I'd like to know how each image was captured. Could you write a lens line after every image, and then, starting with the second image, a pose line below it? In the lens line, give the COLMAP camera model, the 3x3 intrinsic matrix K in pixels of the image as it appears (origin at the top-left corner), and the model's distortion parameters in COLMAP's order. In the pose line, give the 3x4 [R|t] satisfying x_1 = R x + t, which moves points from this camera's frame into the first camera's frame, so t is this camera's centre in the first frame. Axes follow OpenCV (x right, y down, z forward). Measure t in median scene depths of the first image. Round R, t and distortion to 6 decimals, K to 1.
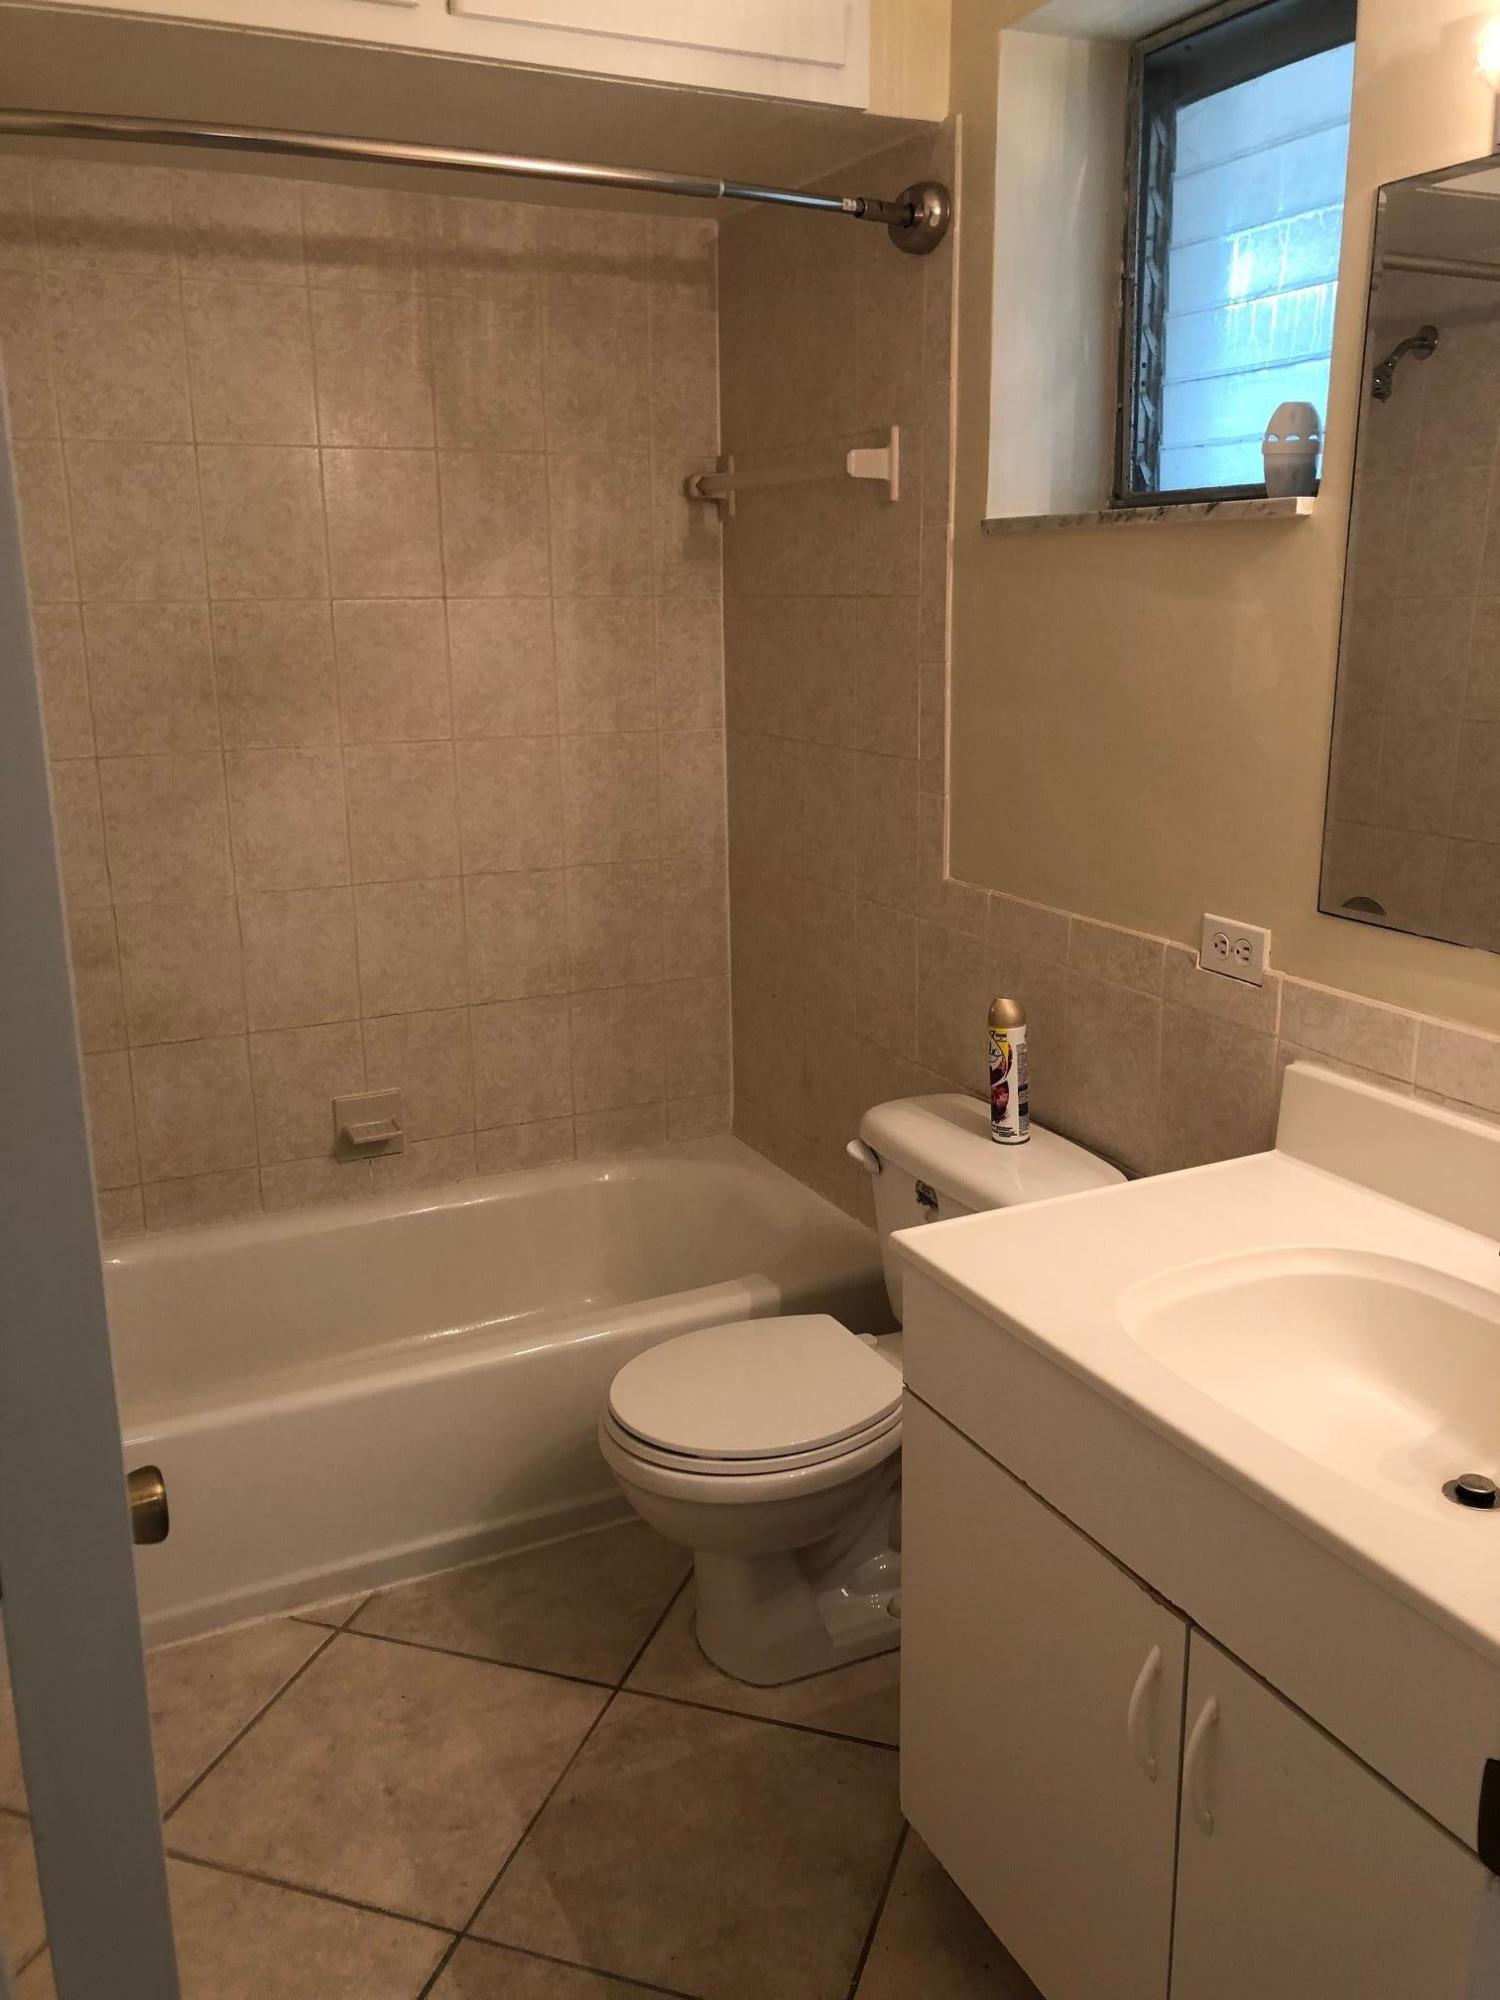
lens RADIAL K [[1635.6, 0, 752.6], [0, 1635.6, 996.8], [0, 0, 1]] dist [0.048081, -0.054307]
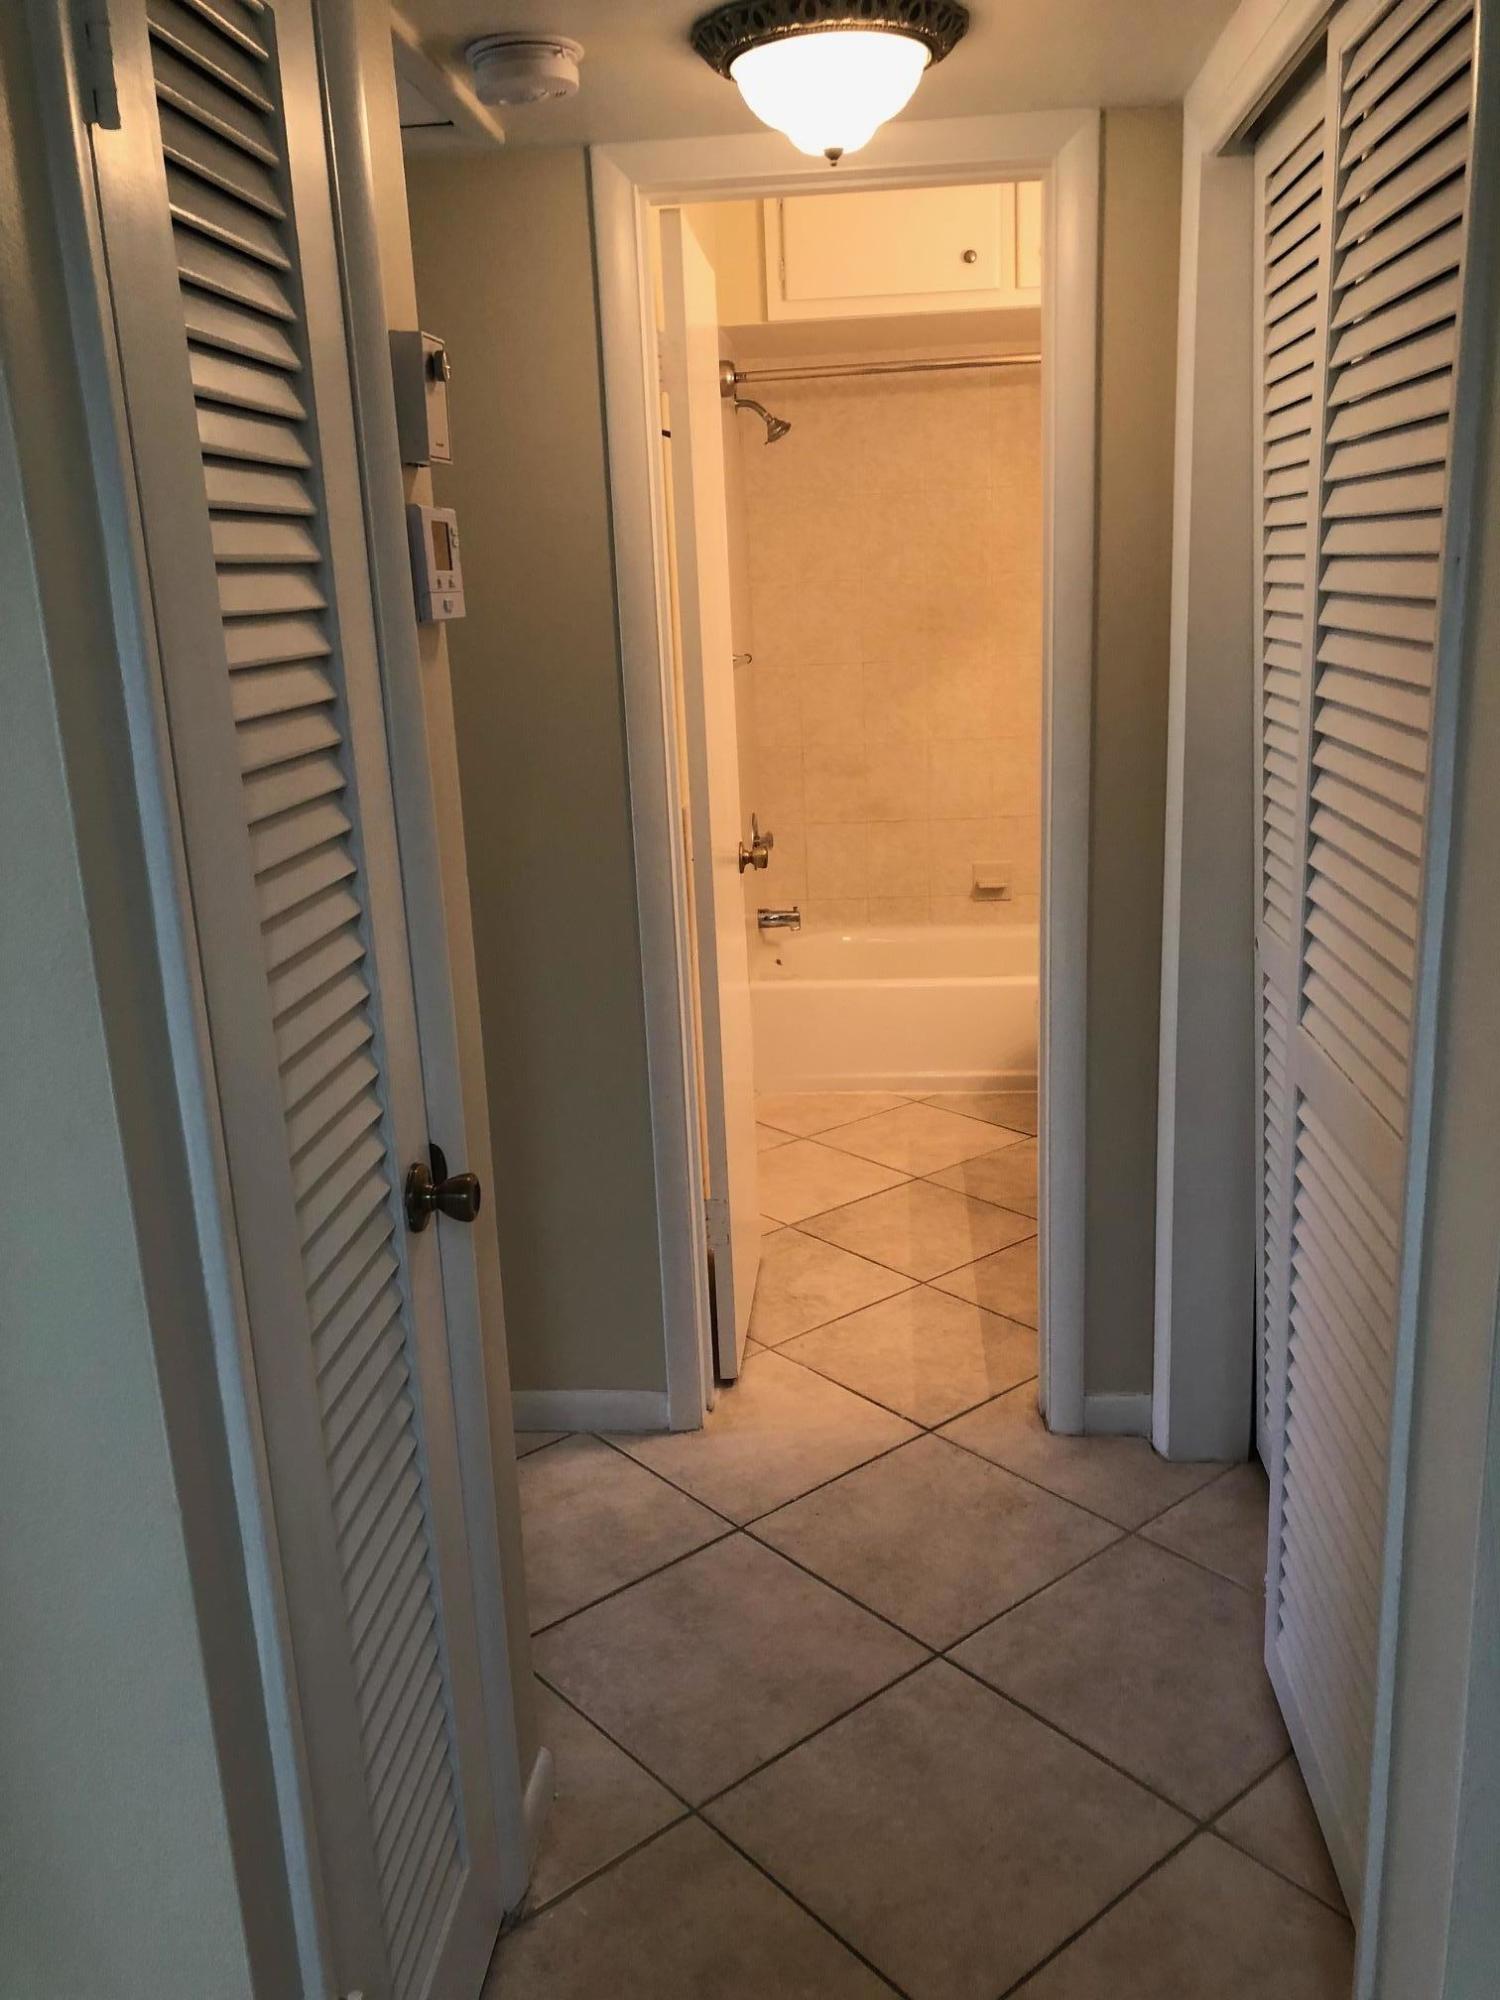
lens RADIAL K [[1635.6, 0, 749.6], [0, 1635.6, 1000.8], [0, 0, 1]] dist [0.048081, -0.054307]
pose [[0.856372, 0.102937, -0.505995, 0.481056], [-0.090808, 0.994679, 0.048663, 0.160021], [0.508312, 0.004275, 0.861162, -0.680910]]
